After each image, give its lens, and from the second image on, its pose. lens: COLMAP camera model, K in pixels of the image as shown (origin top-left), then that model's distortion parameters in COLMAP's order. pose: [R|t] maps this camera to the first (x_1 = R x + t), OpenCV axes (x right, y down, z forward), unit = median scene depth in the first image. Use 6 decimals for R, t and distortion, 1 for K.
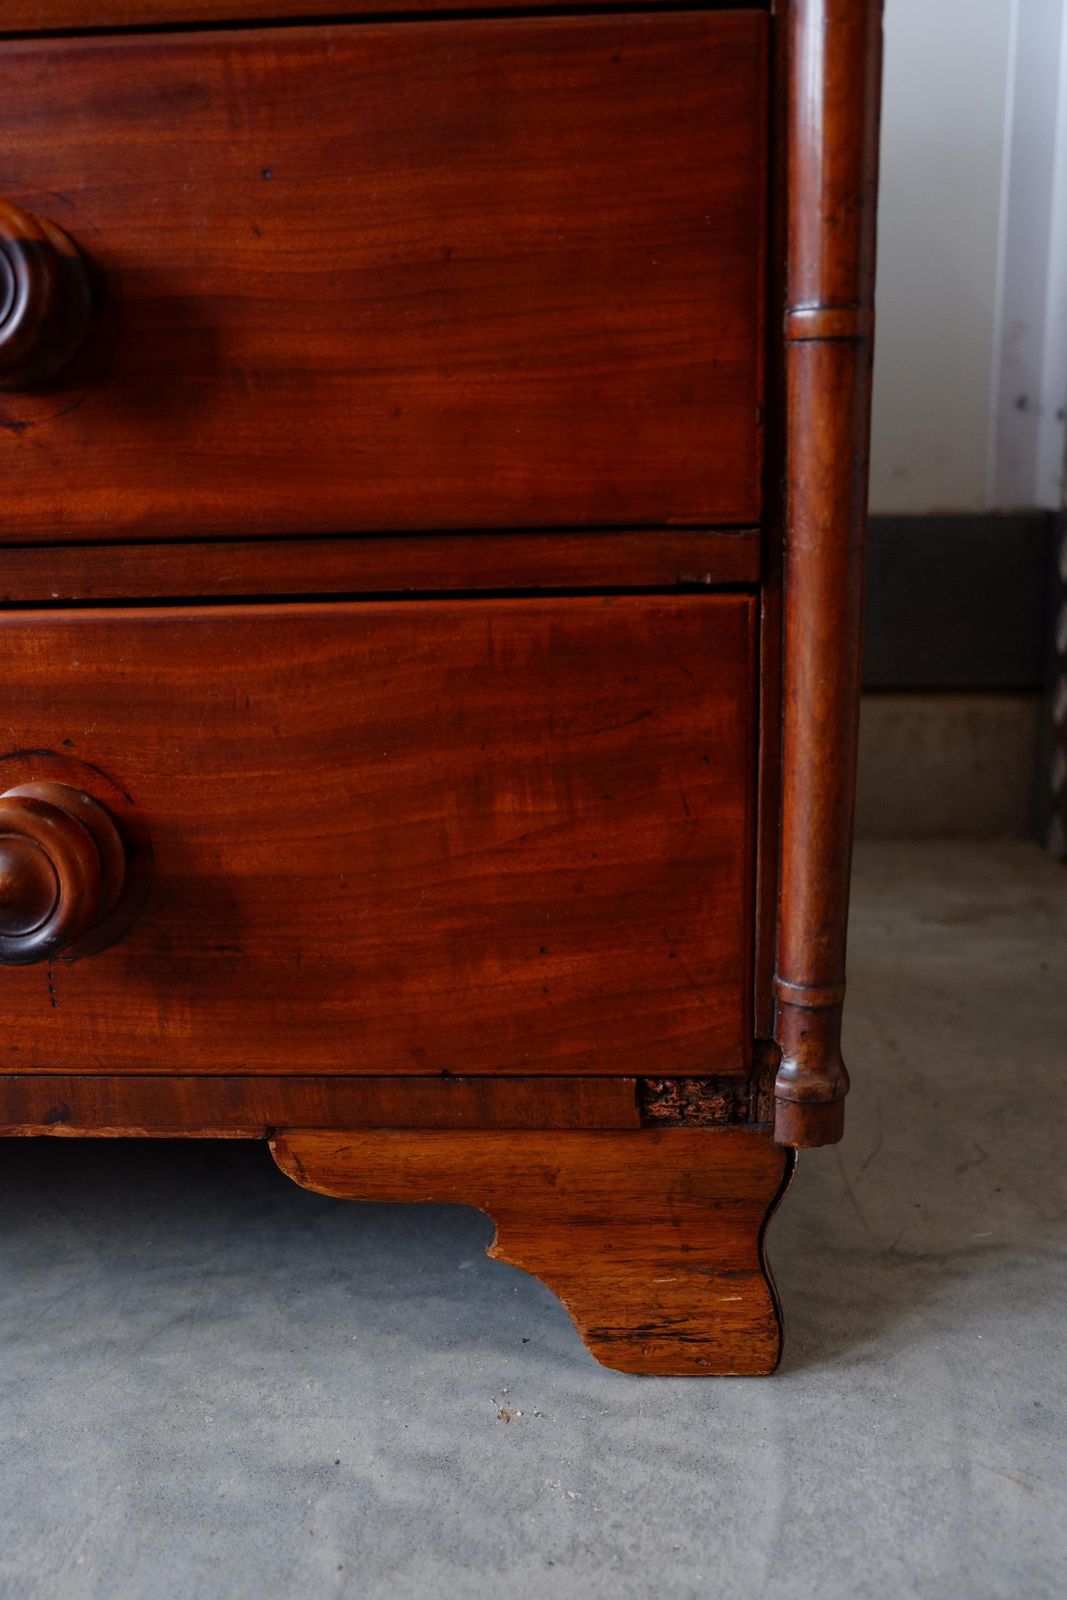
lens RADIAL K [[1417.5, 0, 538.4], [0, 1417.5, 814.3], [0, 0, 1]] dist [-0.042148, 0.012902]
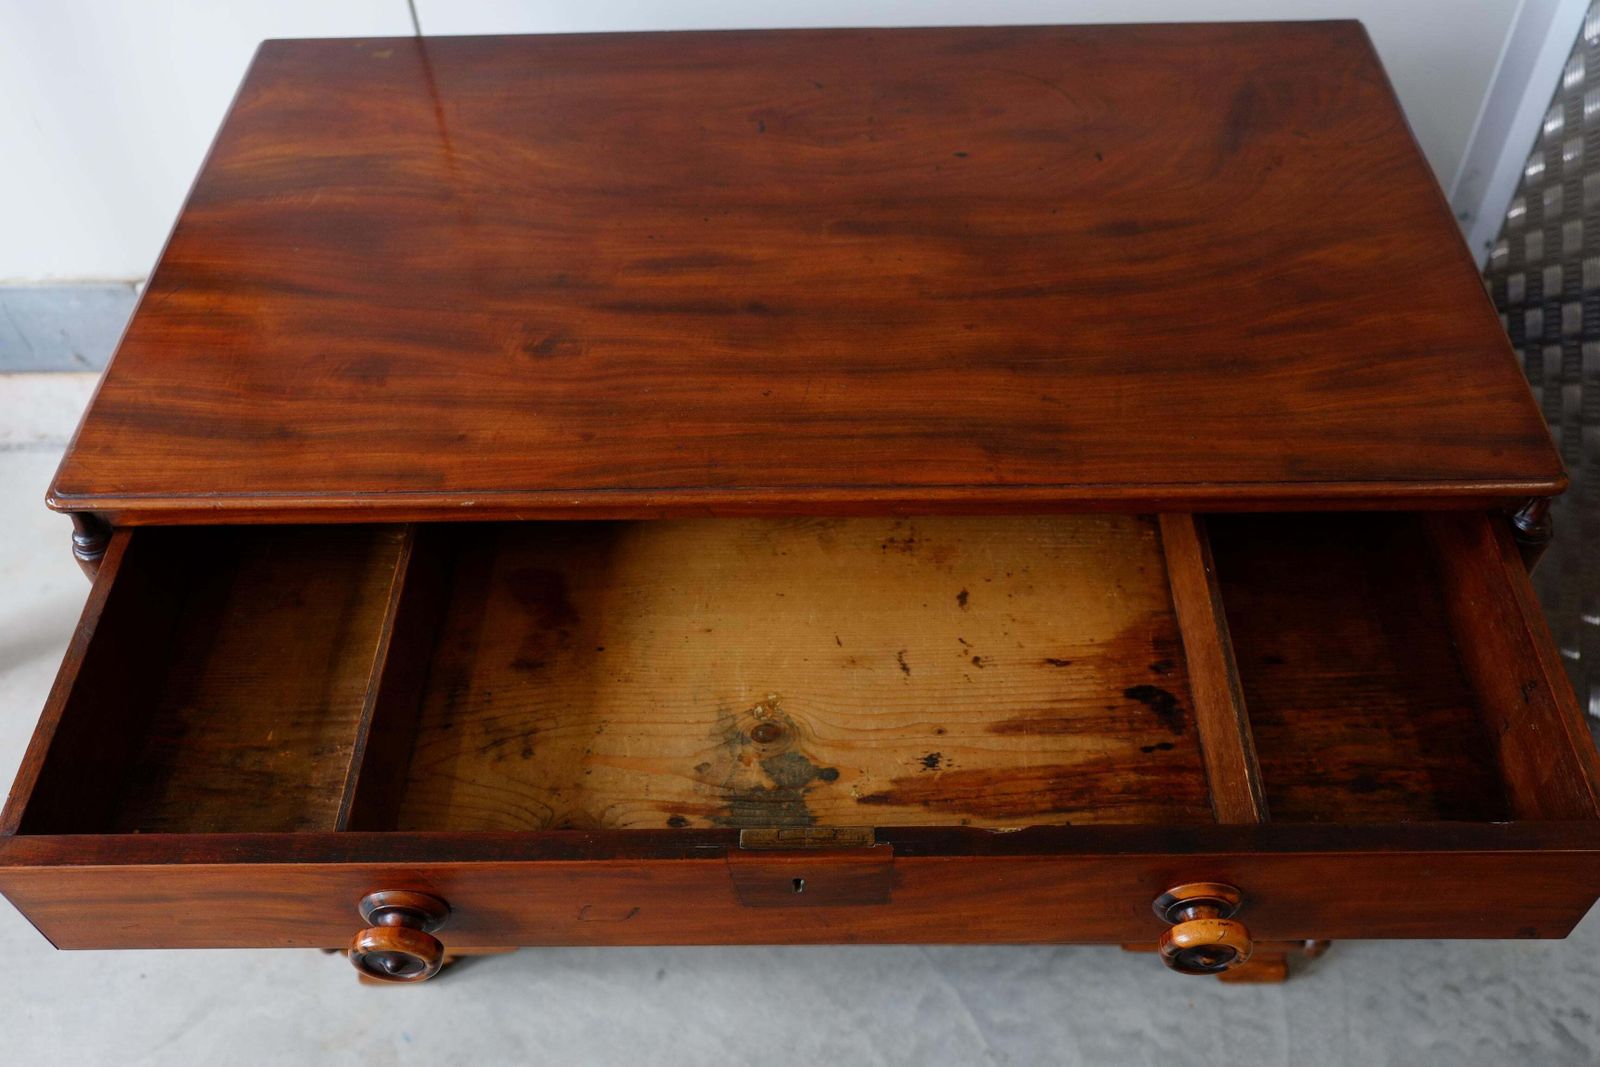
lens RADIAL K [[1474.1, 0, 808.1], [0, 1474.1, 545.1], [0, 0, 1]] dist [-0.015735, 0.000000]
pose [[0.999405, -0.031529, 0.014021, -0.849296], [0.017419, 0.811750, 0.583746, -2.192140], [-0.029786, -0.583154, 0.811815, -0.917323]]
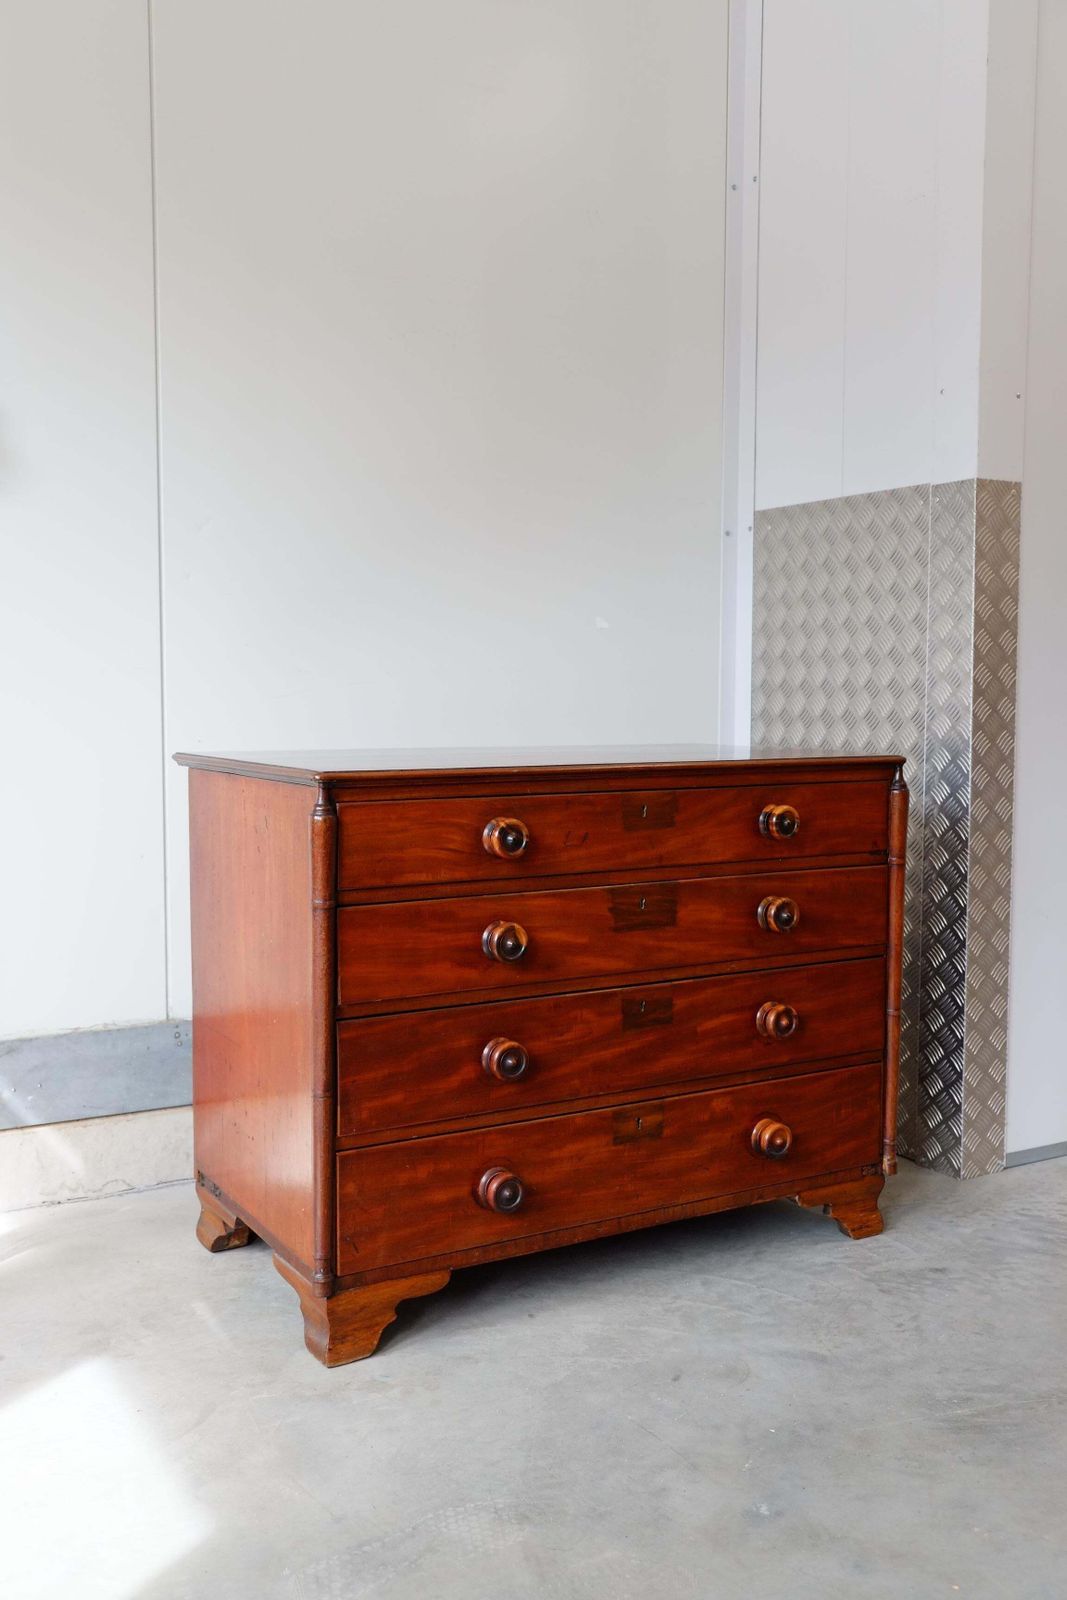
lens RADIAL K [[1519.0, 0, 534.1], [0, 1519.0, 814.4], [0, 0, 1]] dist [-0.000221, 0.000000]
pose [[0.835657, -0.023462, 0.548750, -3.521769], [0.106384, 0.987081, -0.119802, -0.469916], [-0.538851, 0.158492, 0.827357, -2.715269]]
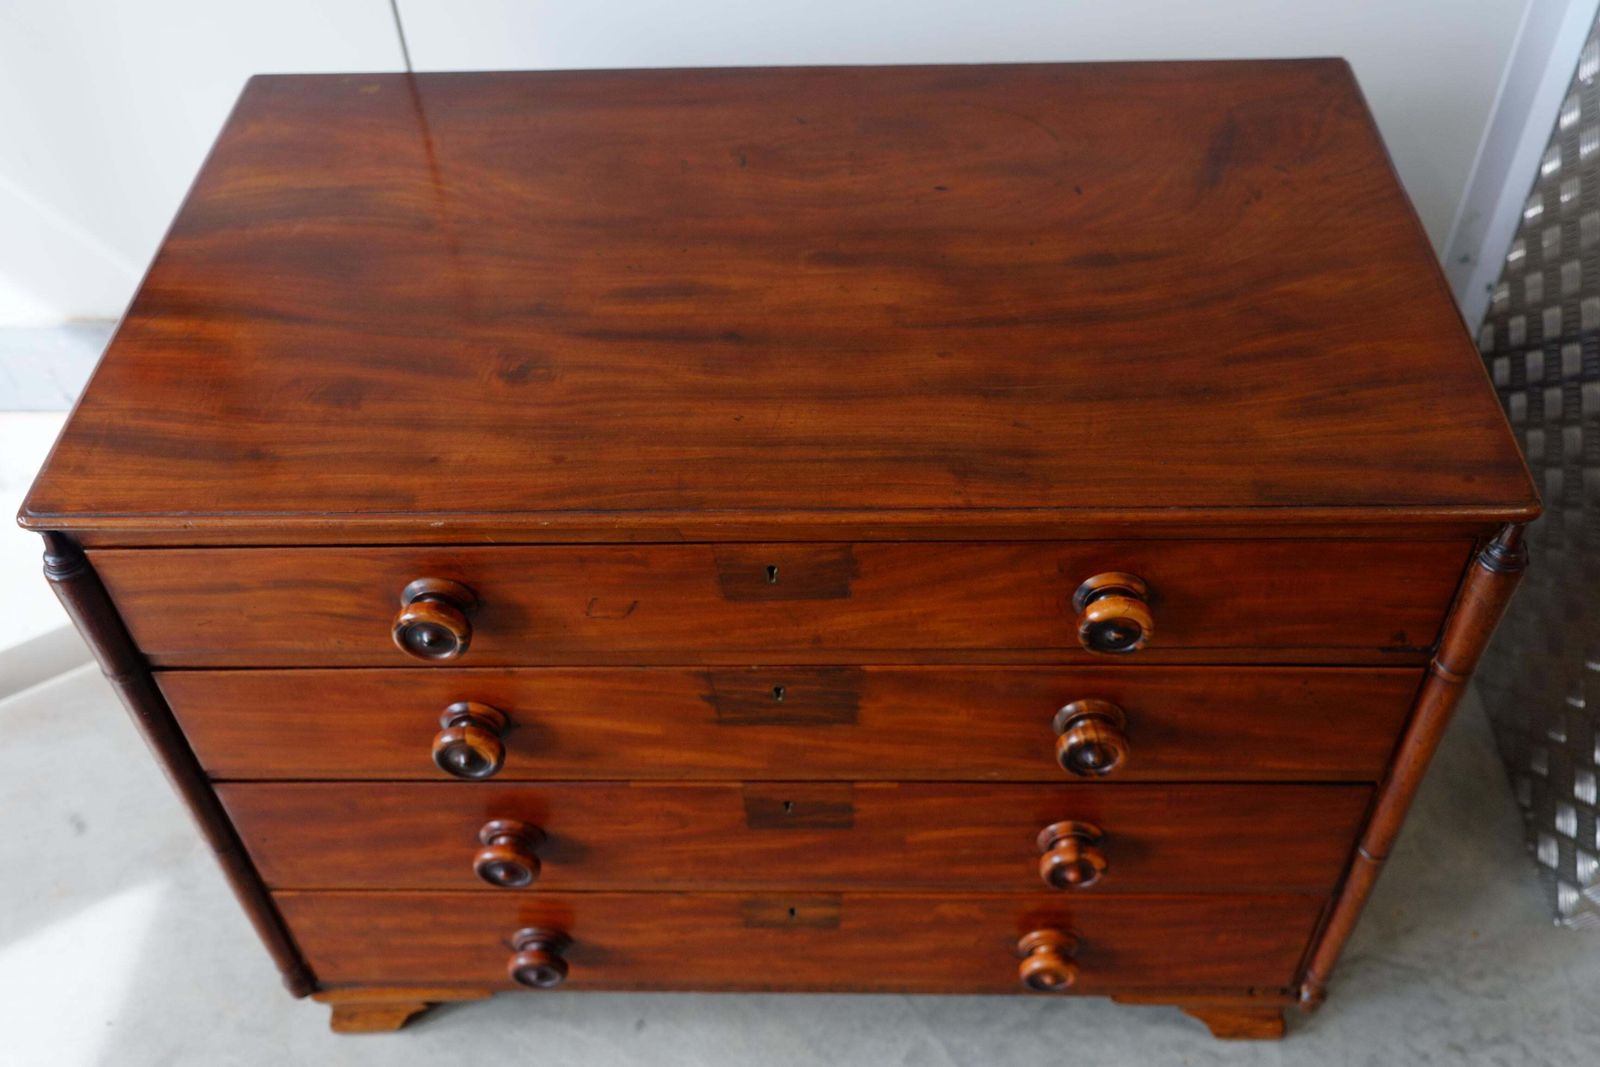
lens RADIAL K [[1519.0, 0, 809.0], [0, 1519.0, 544.1], [0, 0, 1]] dist [-0.000221, 0.000000]
pose [[0.999692, -0.024398, 0.004506, -0.785764], [0.017989, 0.837879, 0.545559, -2.174902], [-0.017086, -0.545310, 0.838060, -1.002499]]
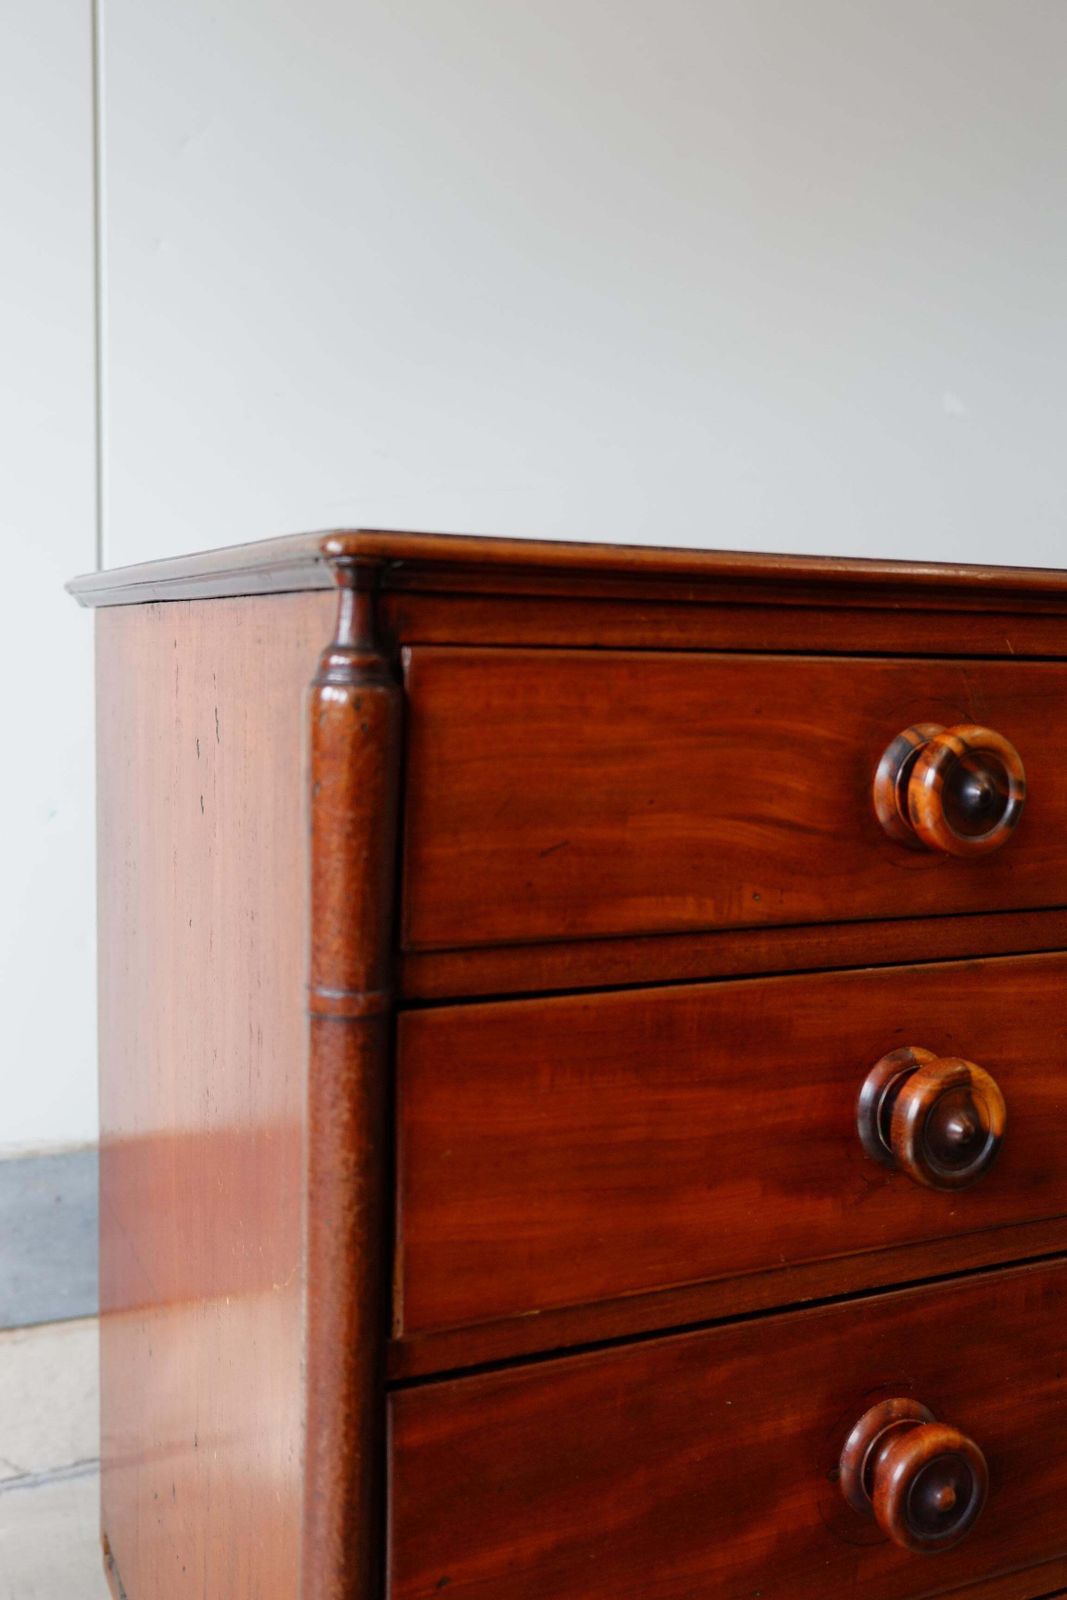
lens RADIAL K [[1519.0, 0, 536.6], [0, 1519.0, 811.2], [0, 0, 1]] dist [-0.000221, 0.000000]
pose [[0.882486, -0.009055, 0.470252, -2.233092], [0.067551, 0.991889, -0.107669, -0.776606], [-0.465463, 0.126783, 0.875940, -0.203752]]
